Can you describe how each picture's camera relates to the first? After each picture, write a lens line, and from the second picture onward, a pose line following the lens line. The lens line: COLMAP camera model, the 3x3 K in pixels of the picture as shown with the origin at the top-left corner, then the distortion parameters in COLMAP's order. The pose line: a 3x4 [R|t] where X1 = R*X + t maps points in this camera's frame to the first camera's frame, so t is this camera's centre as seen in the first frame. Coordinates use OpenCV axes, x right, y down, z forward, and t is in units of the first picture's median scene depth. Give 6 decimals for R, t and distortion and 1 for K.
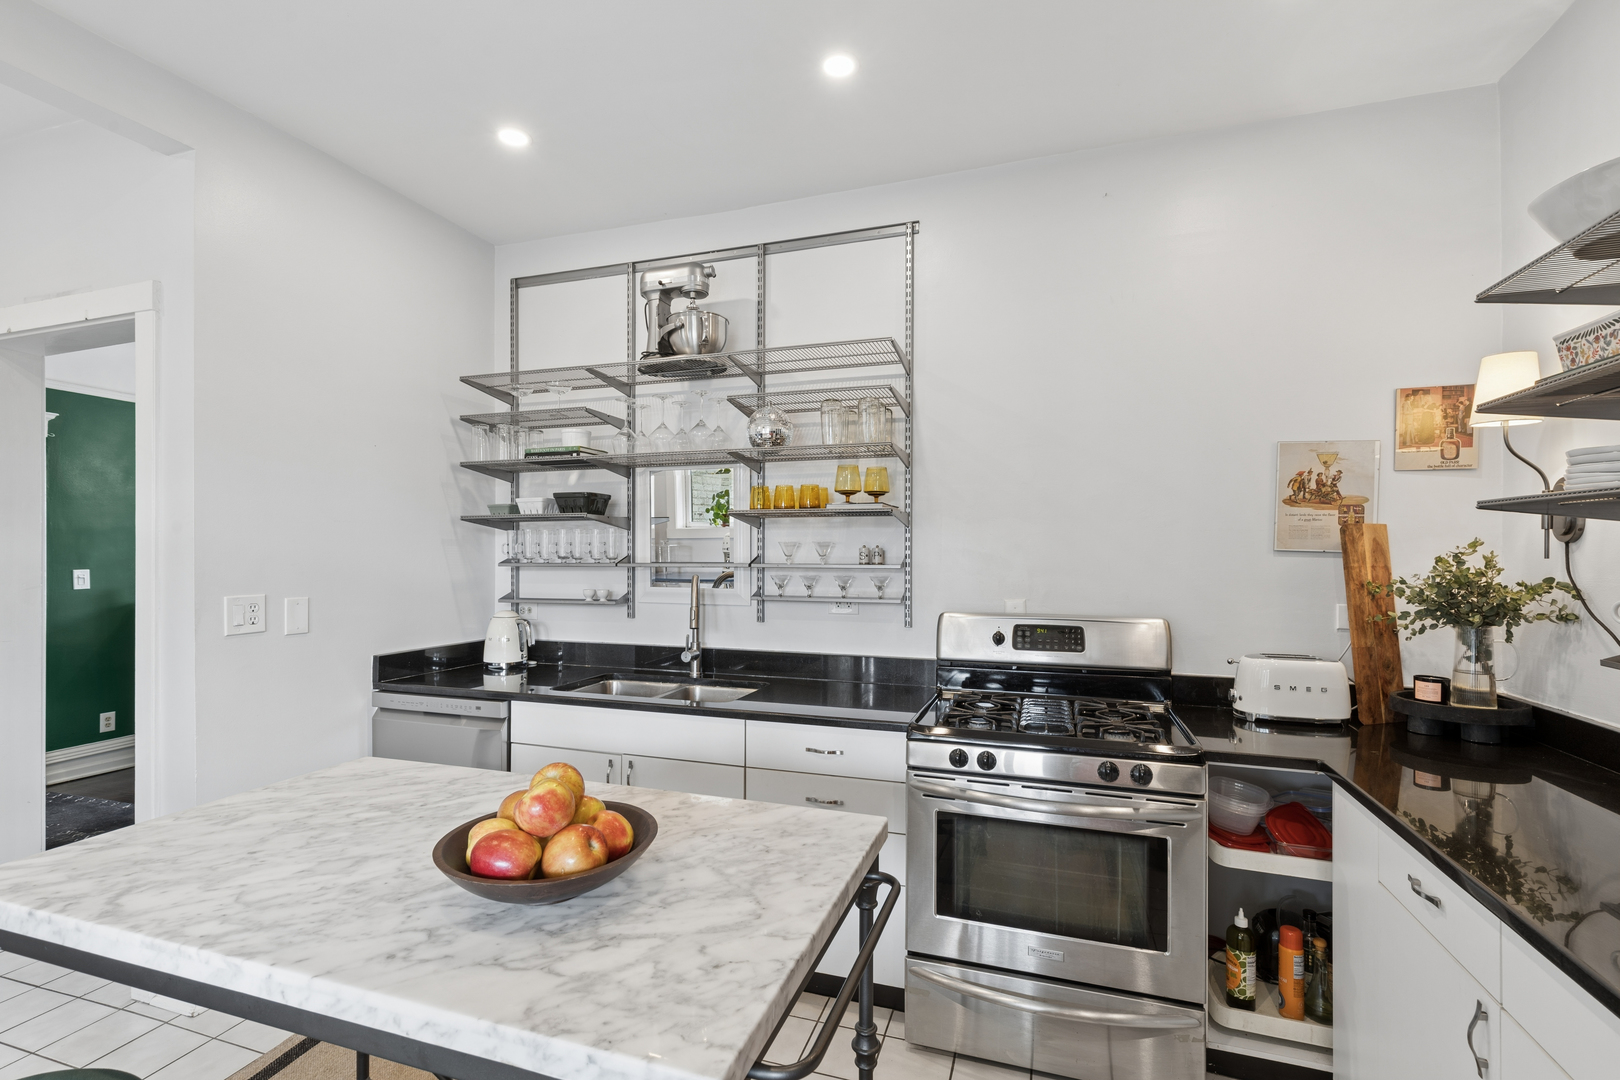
lens RADIAL K [[730.2, 0, 814.7], [0, 730.2, 551.3], [0, 0, 1]] dist [0.009251, 0.000342]
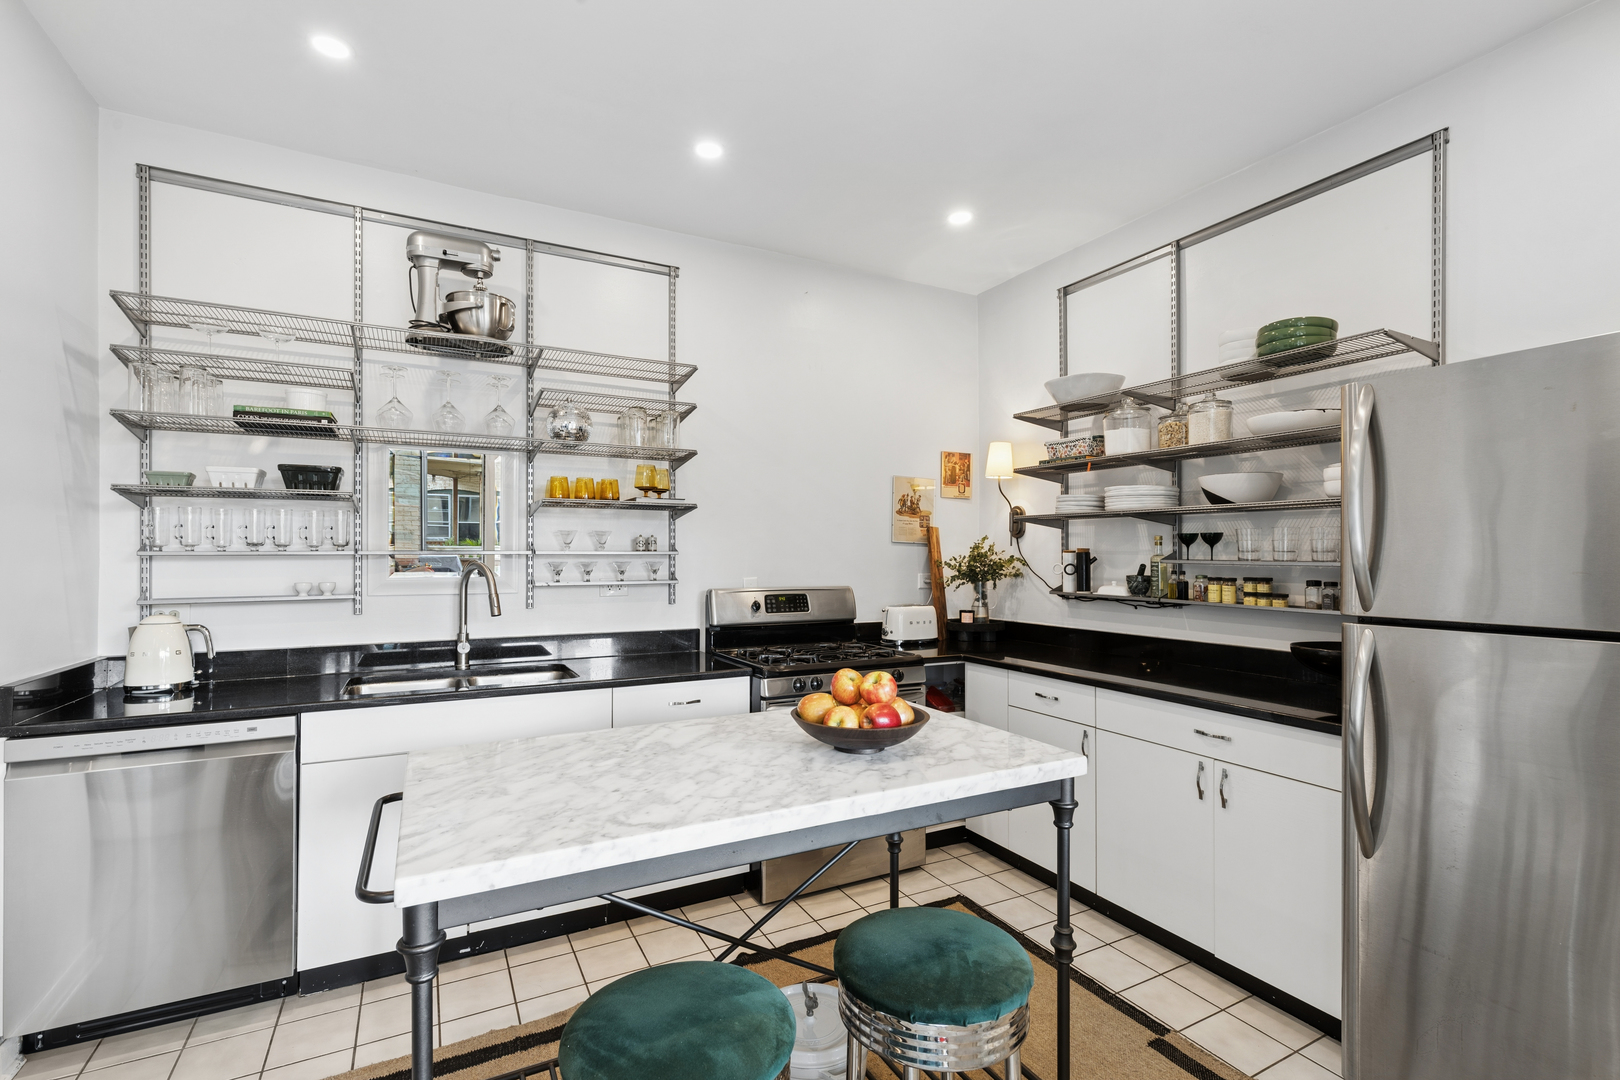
lens RADIAL K [[724.6, 0, 810.9], [0, 724.6, 554.6], [0, 0, 1]] dist [0.001799, 0.000086]
pose [[0.693349, -0.000291, 0.720602, -0.728047], [-0.000700, 0.999999, 0.001077, 0.027663], [-0.720602, -0.001251, 0.693348, 0.015125]]
